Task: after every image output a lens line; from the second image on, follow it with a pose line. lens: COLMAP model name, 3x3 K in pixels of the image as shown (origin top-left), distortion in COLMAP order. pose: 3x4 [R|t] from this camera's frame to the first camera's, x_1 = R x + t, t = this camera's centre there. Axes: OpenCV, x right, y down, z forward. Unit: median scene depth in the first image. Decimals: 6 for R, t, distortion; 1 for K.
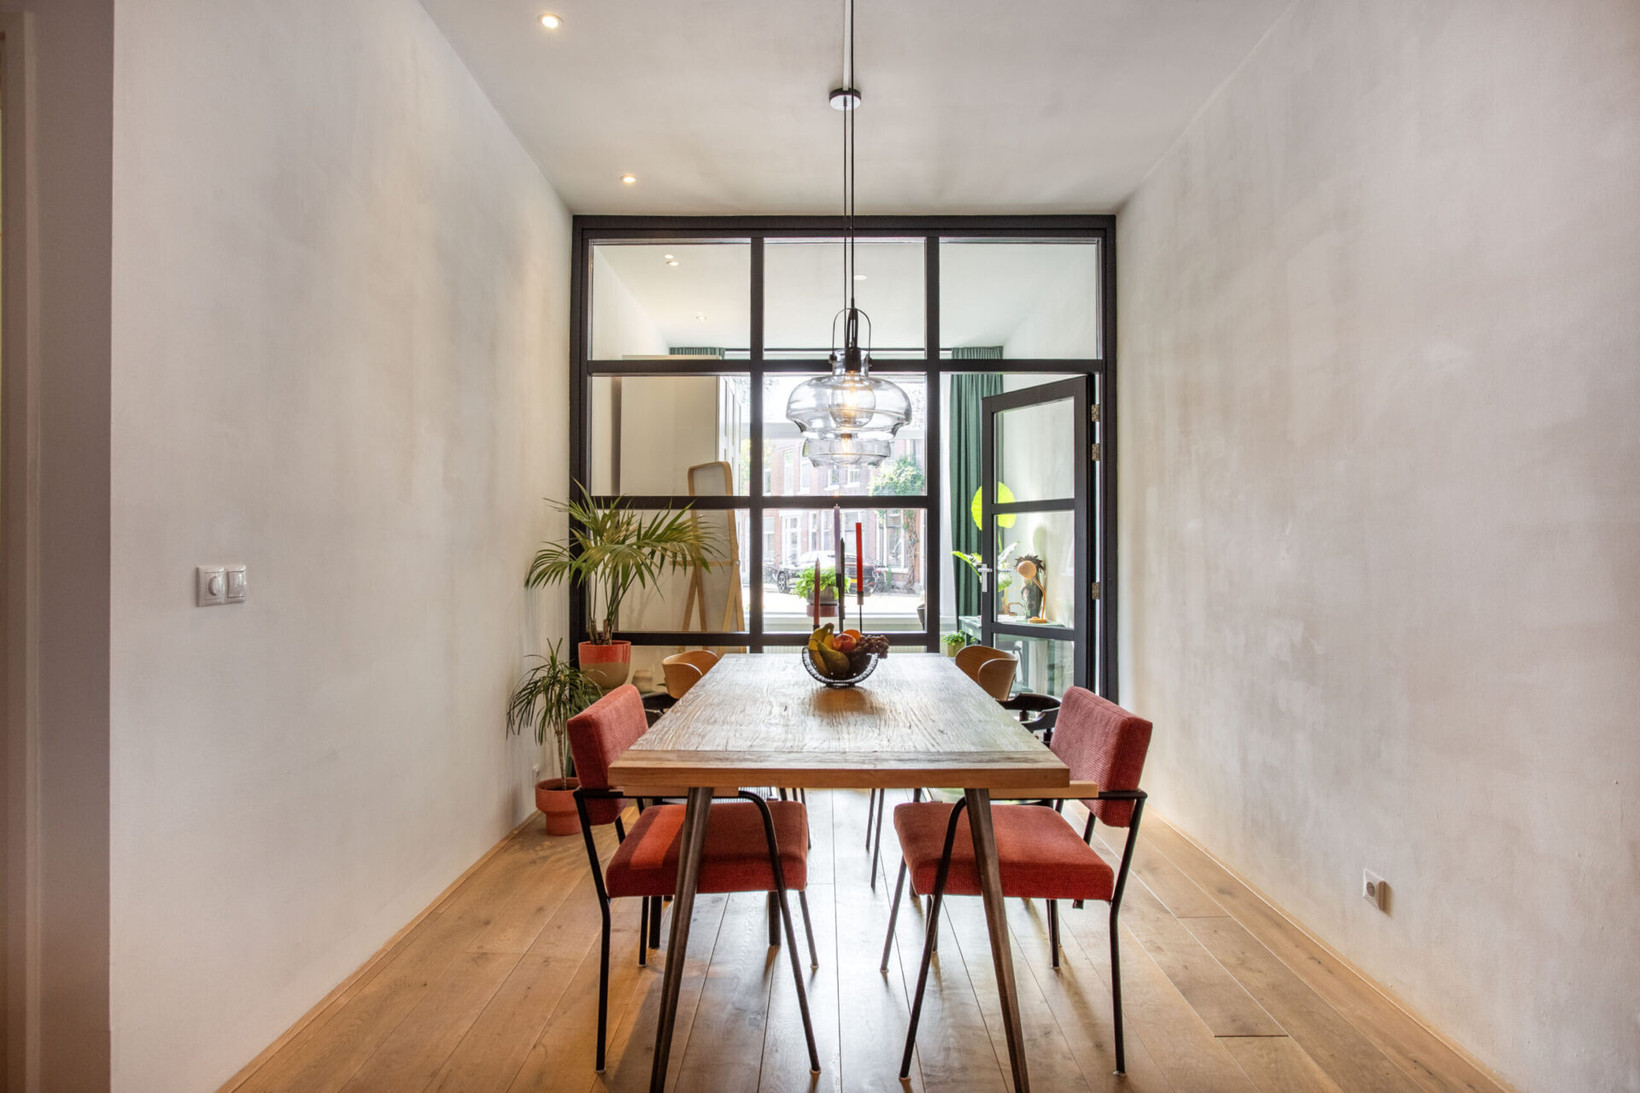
lens RADIAL K [[909.0, 0, 820.0], [0, 909.0, 546.5], [0, 0, 1]] dist [-0.053362, 0.001160]
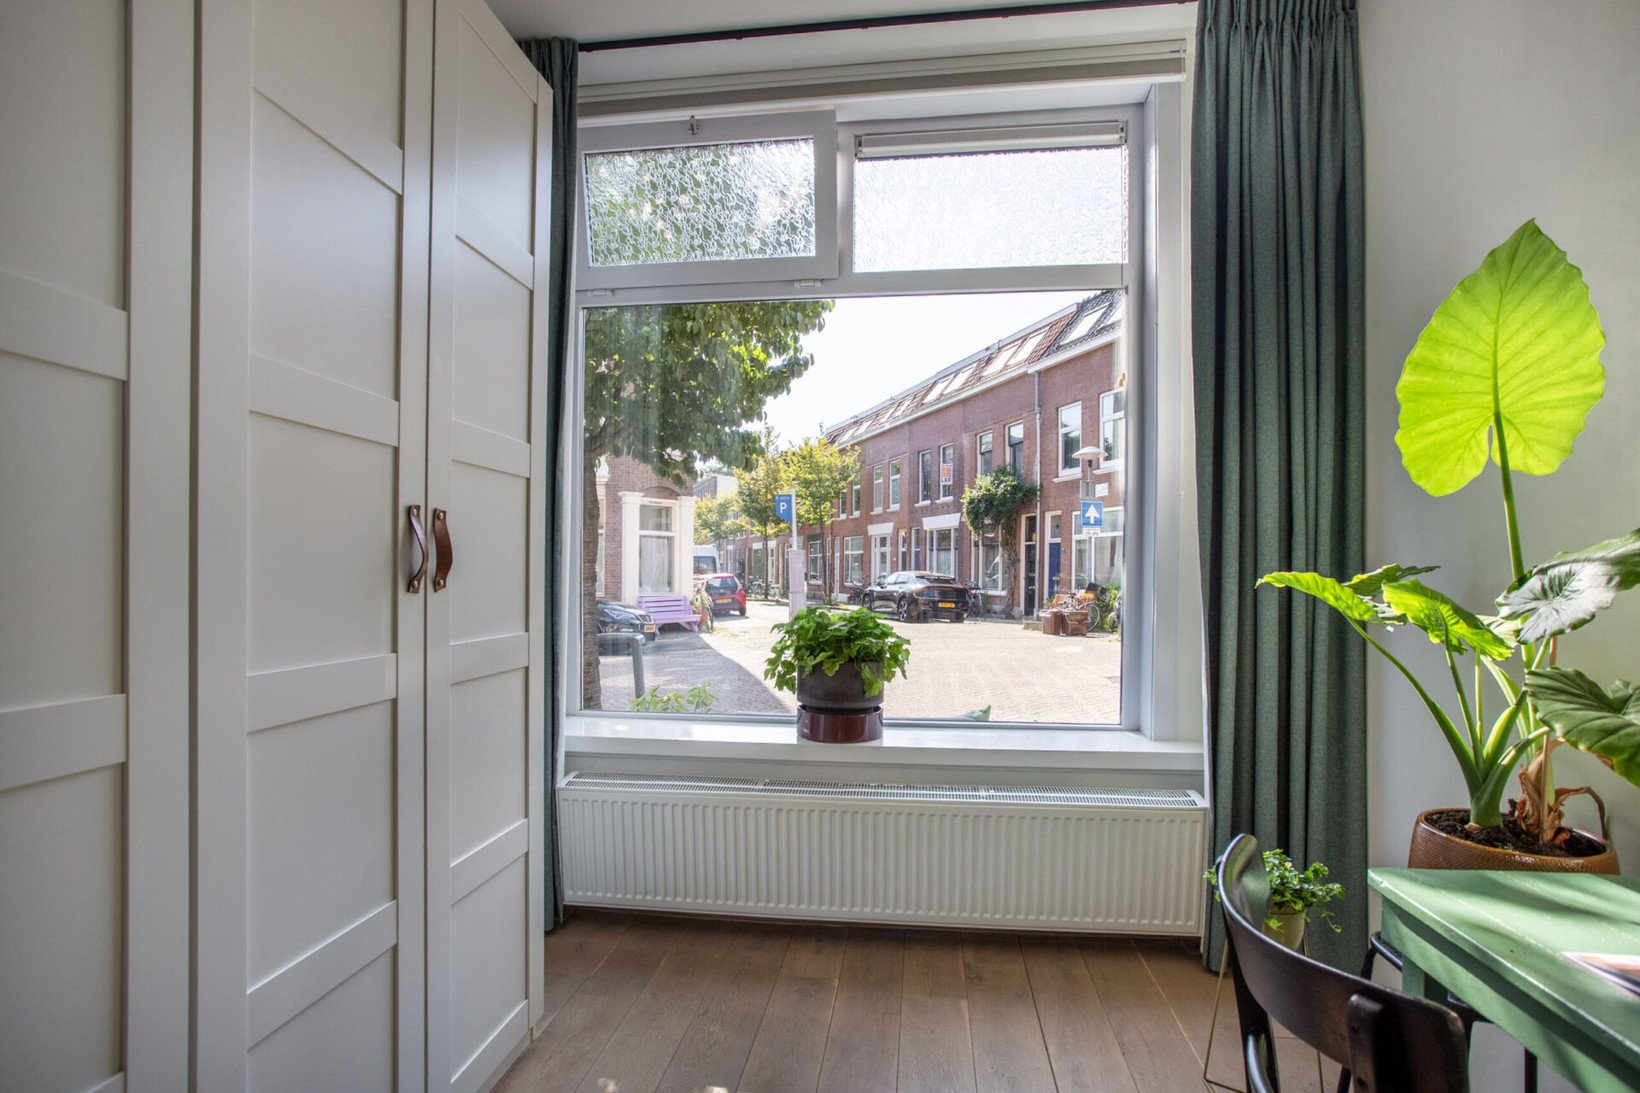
lens RADIAL K [[833.0, 0, 803.1], [0, 833.0, 583.4], [0, 0, 1]] dist [-0.061029, 0.000848]
pose [[0.990782, 0.003316, -0.135423, 0.062053], [-0.000719, 0.999815, 0.019226, 0.008530], [0.135462, -0.018952, 0.990601, 1.144103]]
